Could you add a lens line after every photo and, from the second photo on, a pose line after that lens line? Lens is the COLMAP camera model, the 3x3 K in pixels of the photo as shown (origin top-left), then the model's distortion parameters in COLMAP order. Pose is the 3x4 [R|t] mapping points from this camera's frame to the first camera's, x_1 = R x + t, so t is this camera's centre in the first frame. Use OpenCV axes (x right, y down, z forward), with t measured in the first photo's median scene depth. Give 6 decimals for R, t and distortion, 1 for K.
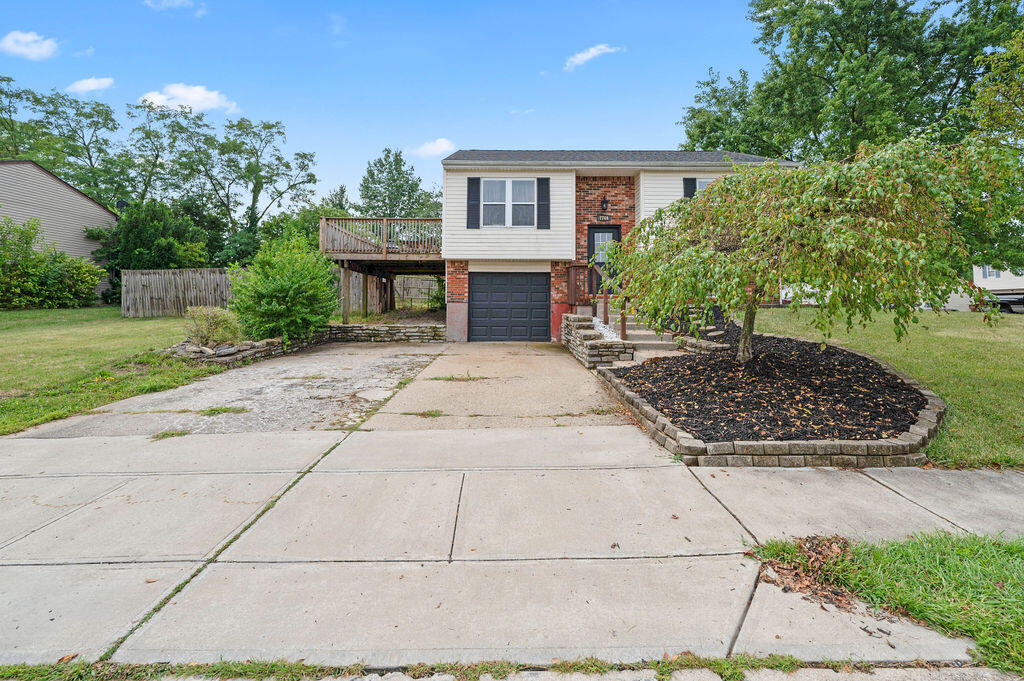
lens RADIAL K [[477.9, 0, 507.7], [0, 477.9, 274.2], [0, 0, 1]] dist [0.000174, 0.000291]
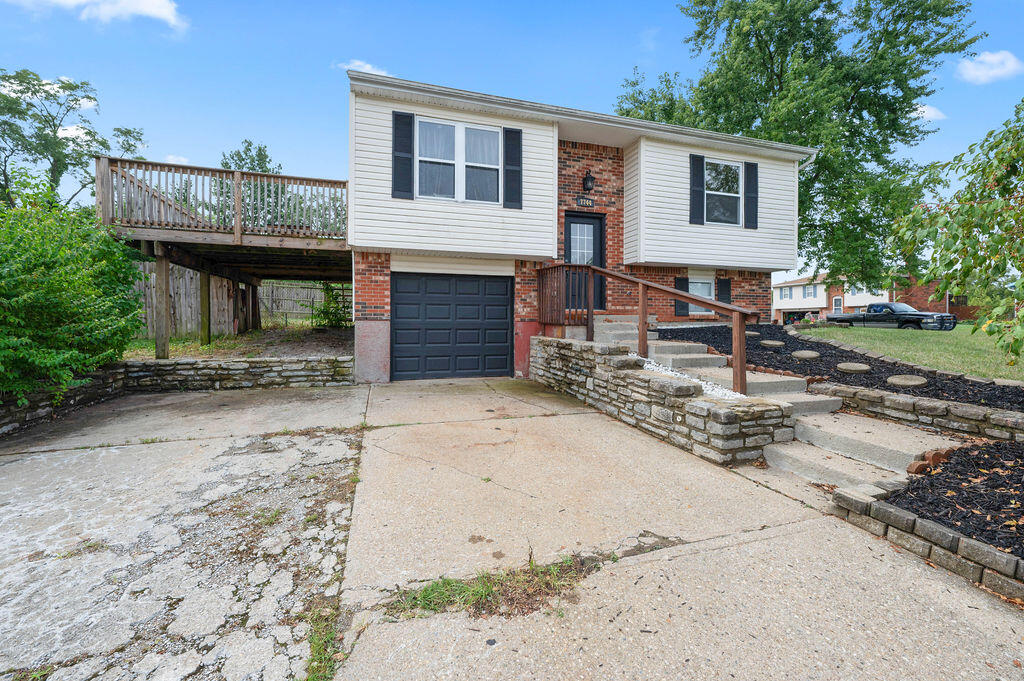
lens RADIAL K [[417.6, 0, 503.4], [0, 417.6, 323.9], [0, 0, 1]] dist [0.000432, 0.000271]
pose [[0.957278, -0.001901, 0.289164, -0.099569], [-0.020159, 0.997107, 0.073291, 0.020805], [-0.288467, -0.075989, 0.954470, 0.429455]]
